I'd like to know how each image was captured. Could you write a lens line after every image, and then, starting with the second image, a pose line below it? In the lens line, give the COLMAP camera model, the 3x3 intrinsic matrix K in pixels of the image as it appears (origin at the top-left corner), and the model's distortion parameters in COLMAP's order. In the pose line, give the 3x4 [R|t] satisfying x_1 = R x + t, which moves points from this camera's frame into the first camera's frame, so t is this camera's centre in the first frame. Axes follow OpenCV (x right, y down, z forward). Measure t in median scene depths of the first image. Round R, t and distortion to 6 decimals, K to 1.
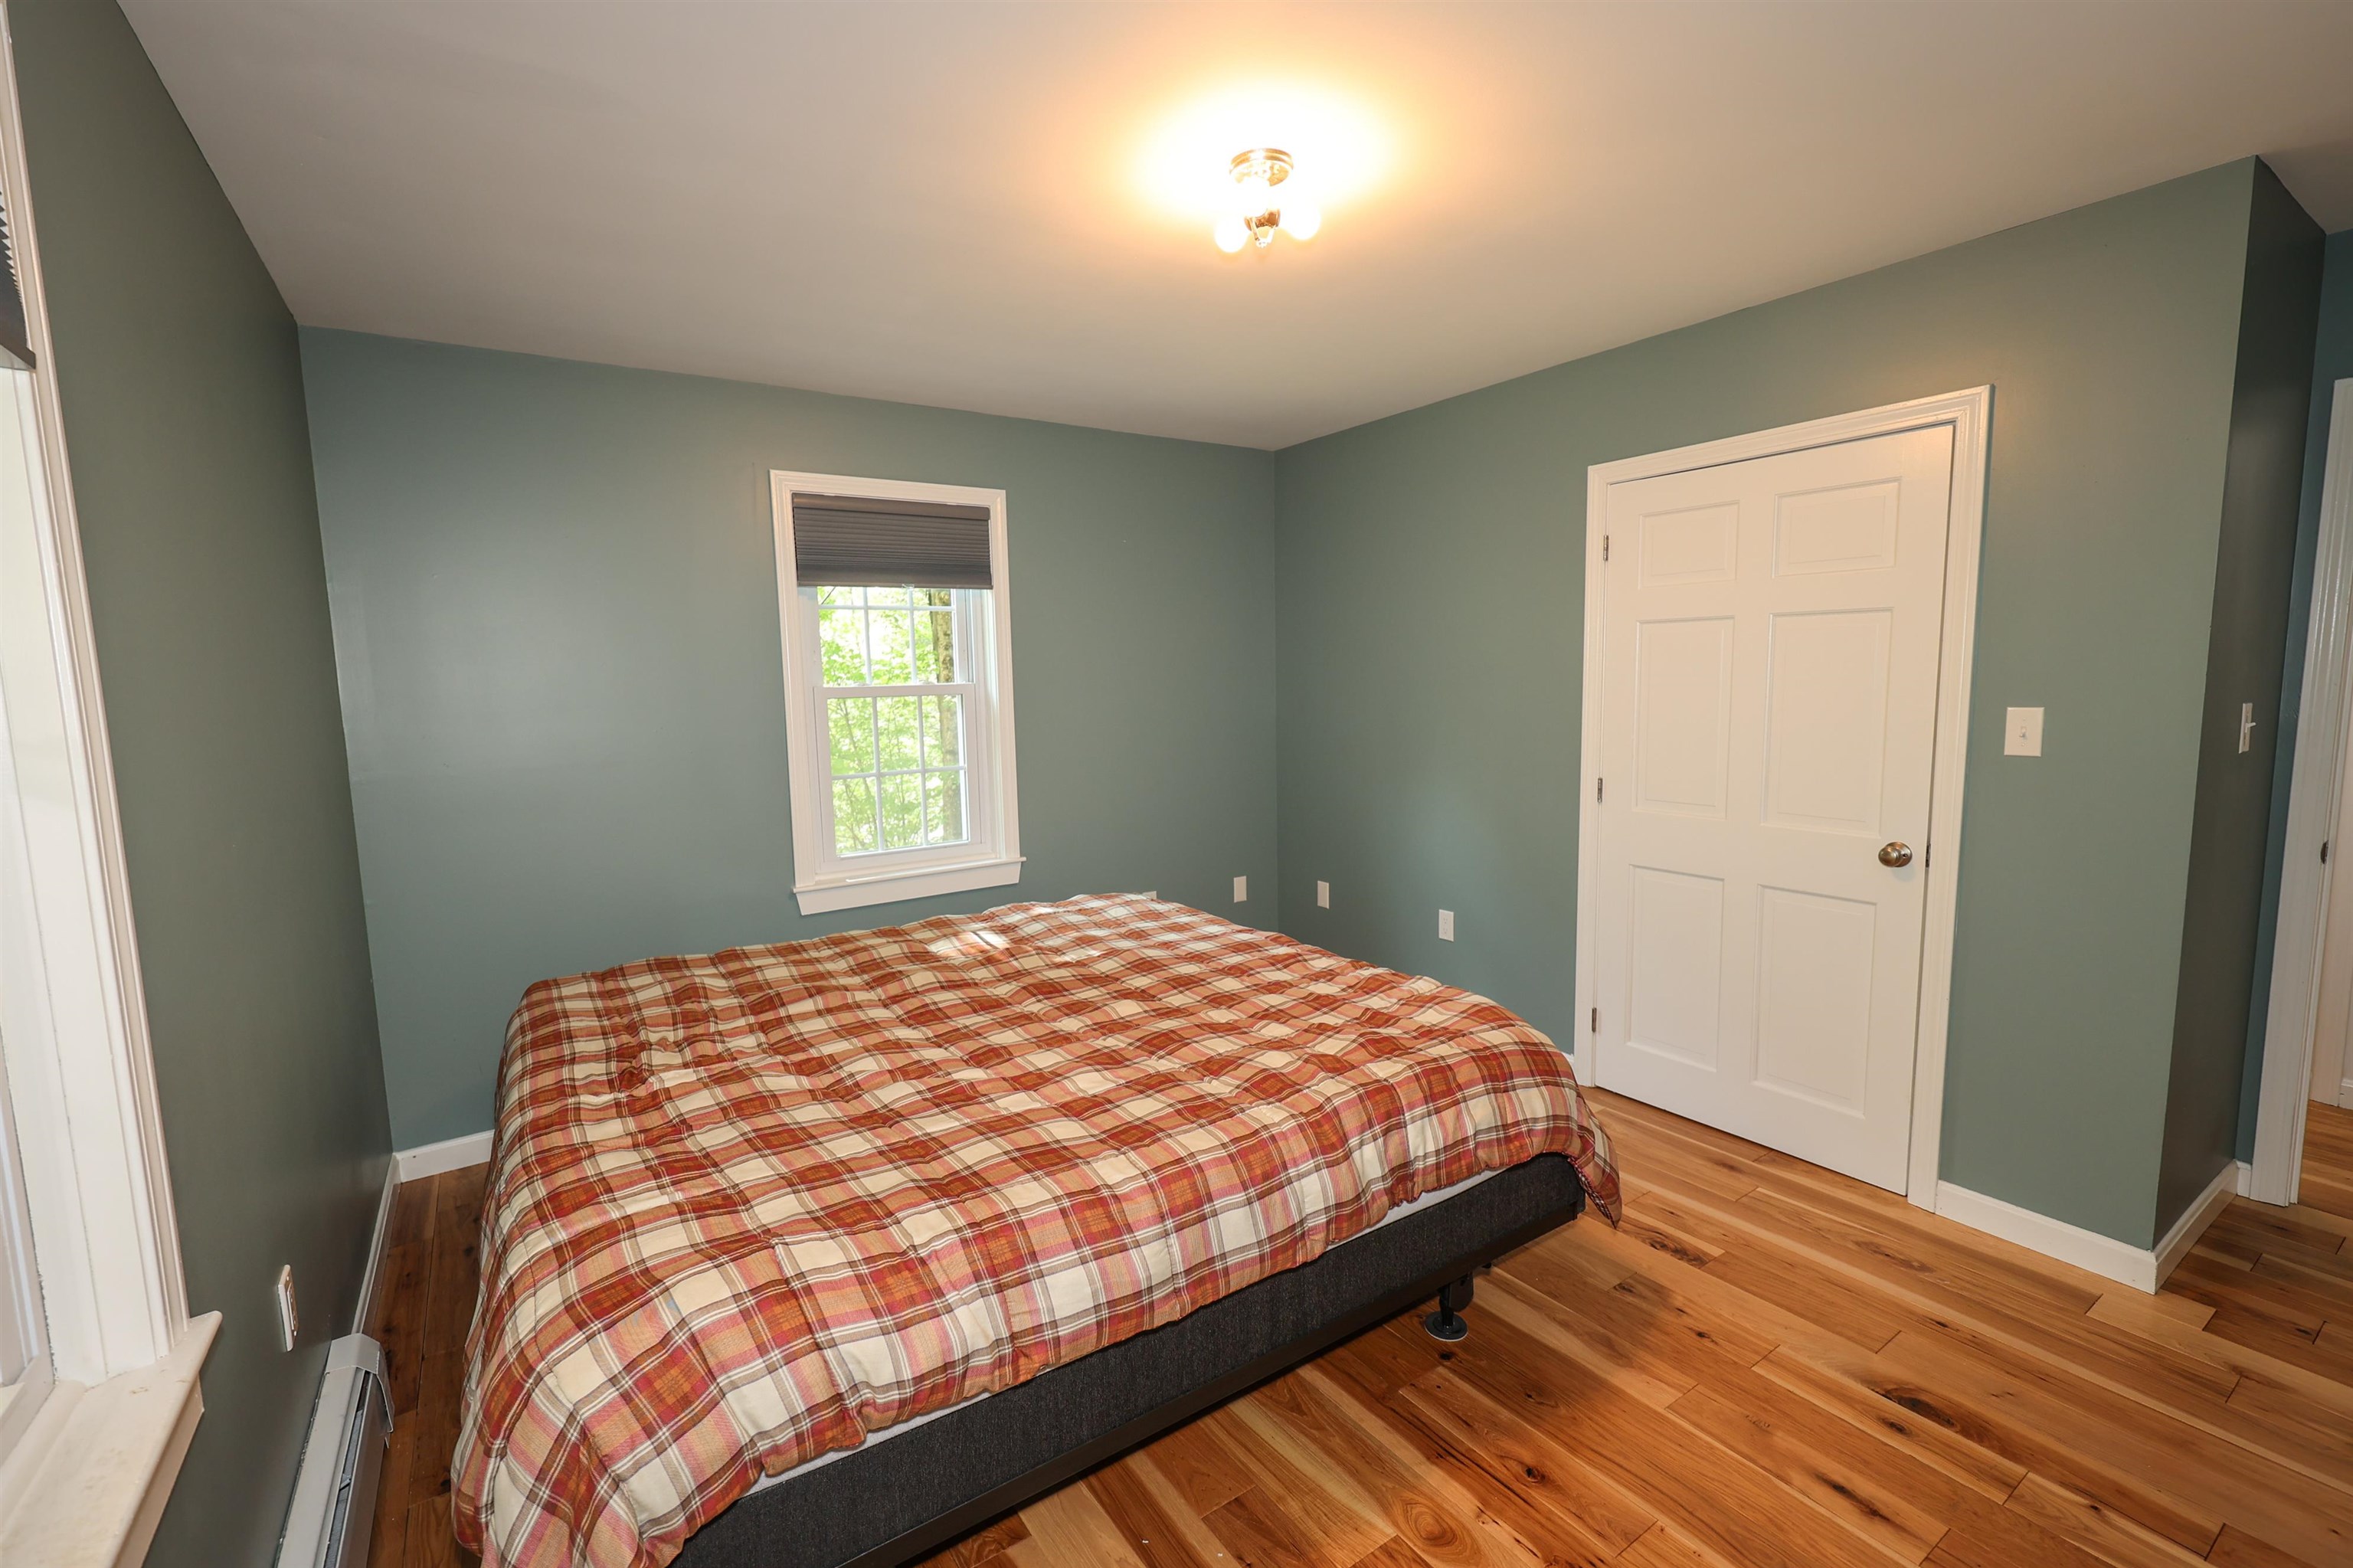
lens RADIAL K [[1013.0, 0, 1176.3], [0, 1013.0, 787.9], [0, 0, 1]] dist [-0.001378, 0.000012]
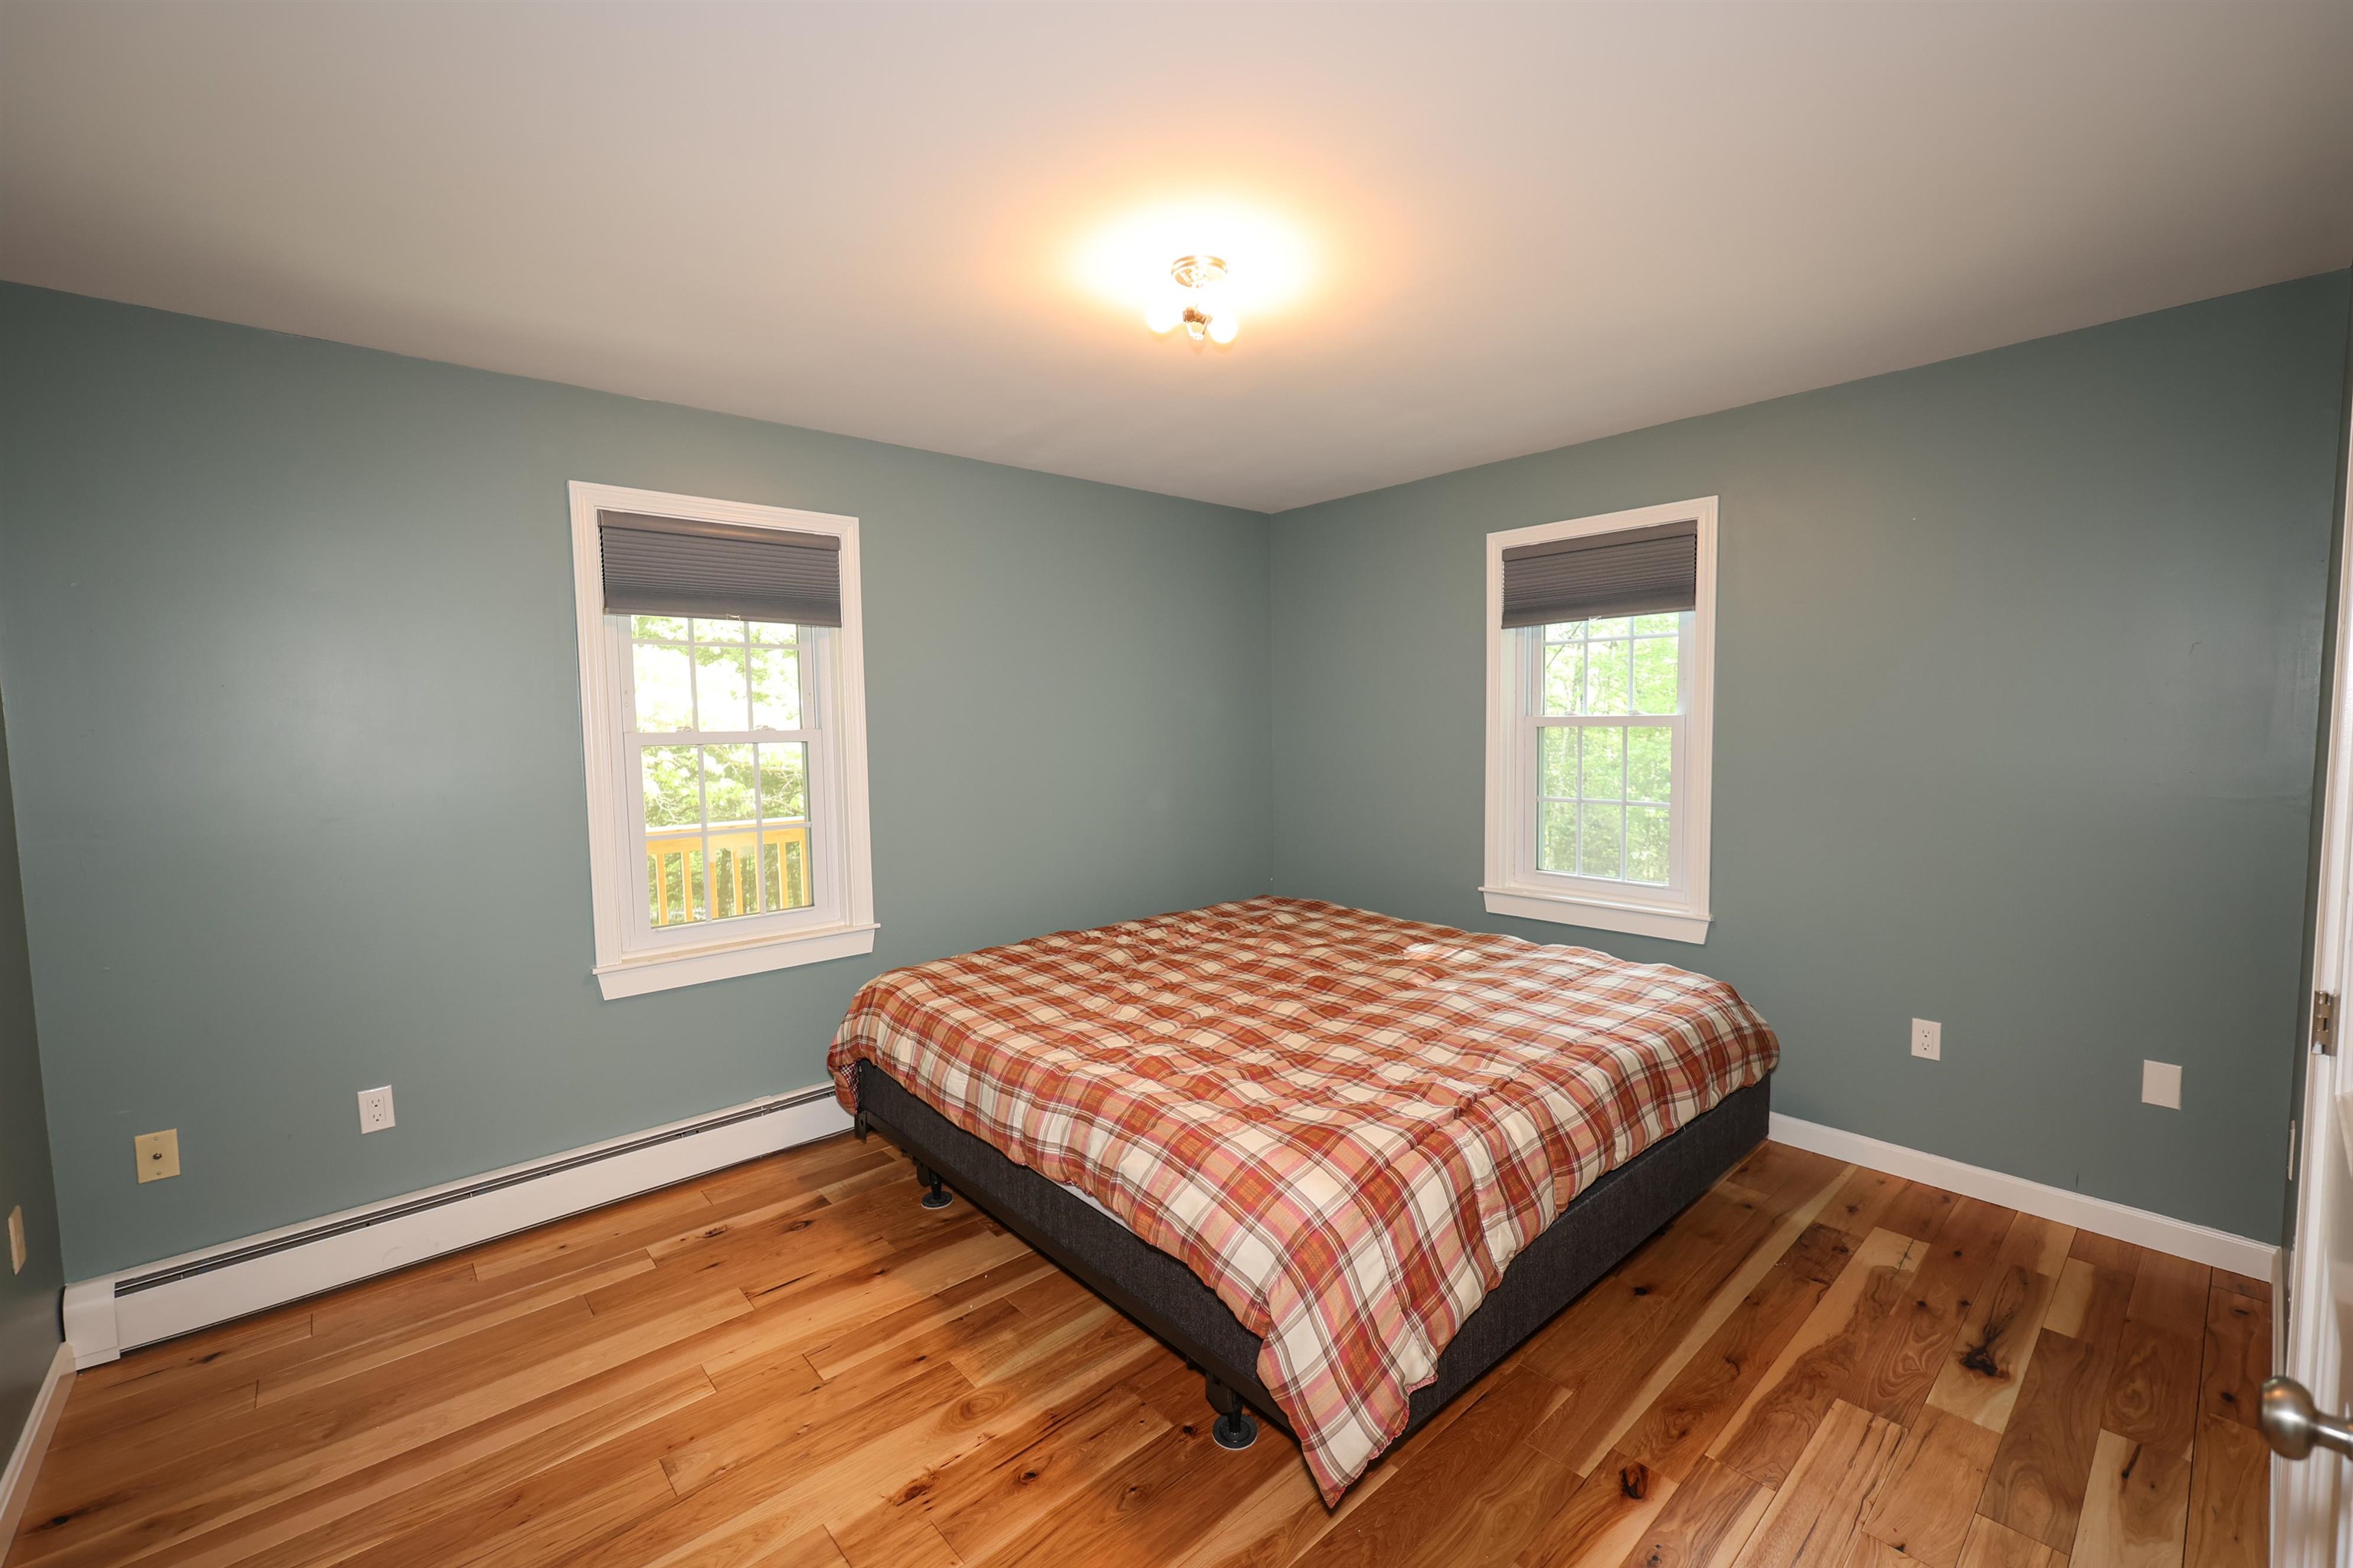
lens RADIAL K [[956.6, 0, 1175.4], [0, 956.6, 790.3], [0, 0, 1]] dist [-0.002246, -0.000166]
pose [[0.140553, 0.095577, -0.985449, 0.905019], [-0.101405, 0.991485, 0.081699, -0.091992], [0.984866, 0.088447, 0.149048, 0.658505]]
